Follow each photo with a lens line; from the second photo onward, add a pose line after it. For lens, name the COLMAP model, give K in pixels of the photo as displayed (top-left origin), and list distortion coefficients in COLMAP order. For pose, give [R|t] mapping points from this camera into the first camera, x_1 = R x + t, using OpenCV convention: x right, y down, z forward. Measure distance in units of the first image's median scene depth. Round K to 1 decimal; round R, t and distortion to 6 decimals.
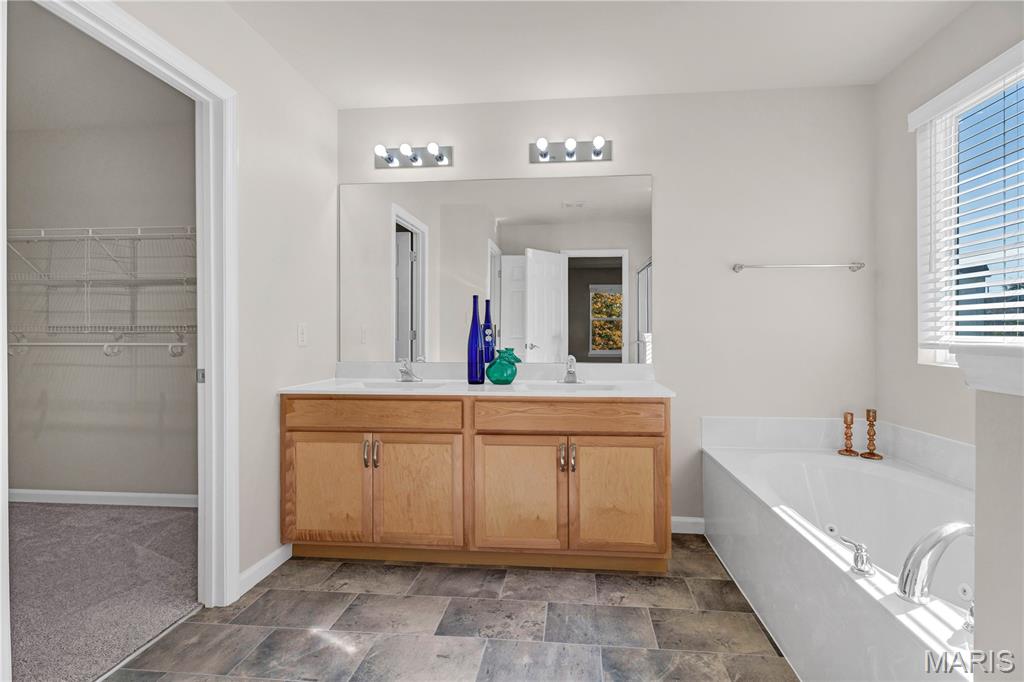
lens RADIAL K [[477.4, 0, 533.9], [0, 477.4, 332.1], [0, 0, 1]] dist [0.000377, 0.000518]
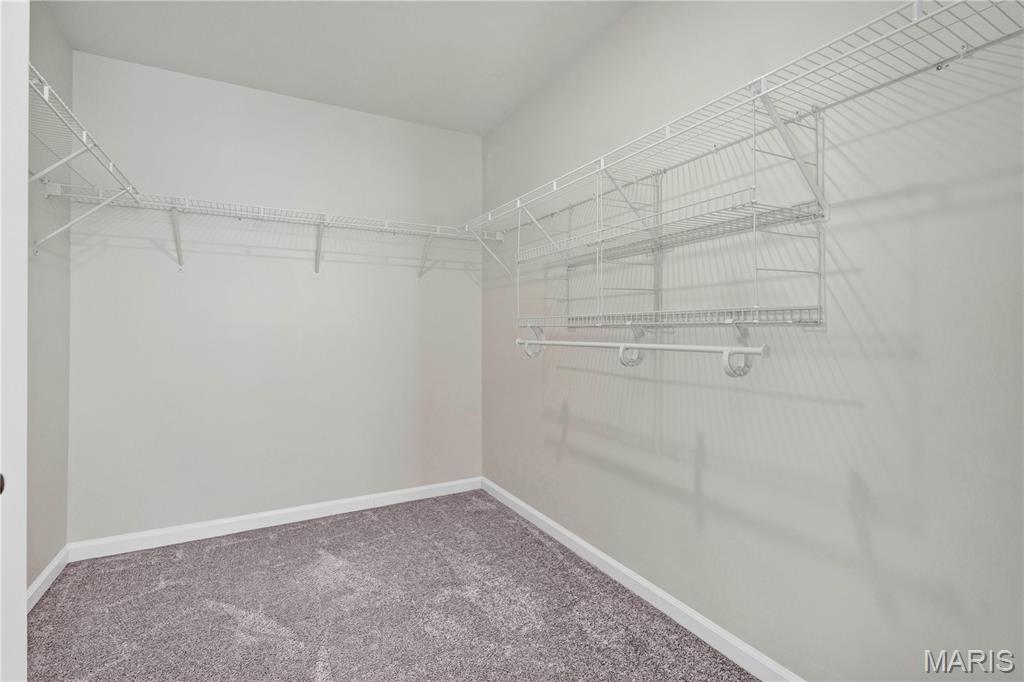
lens RADIAL K [[477.4, 0, 514.4], [0, 477.4, 333.6], [0, 0, 1]] dist [0.000377, 0.000518]
pose [[0.560916, 0.003182, -0.827866, -0.460096], [0.009405, 0.999904, 0.010216, 0.003701], [0.827819, -0.013516, 0.560832, 0.533436]]
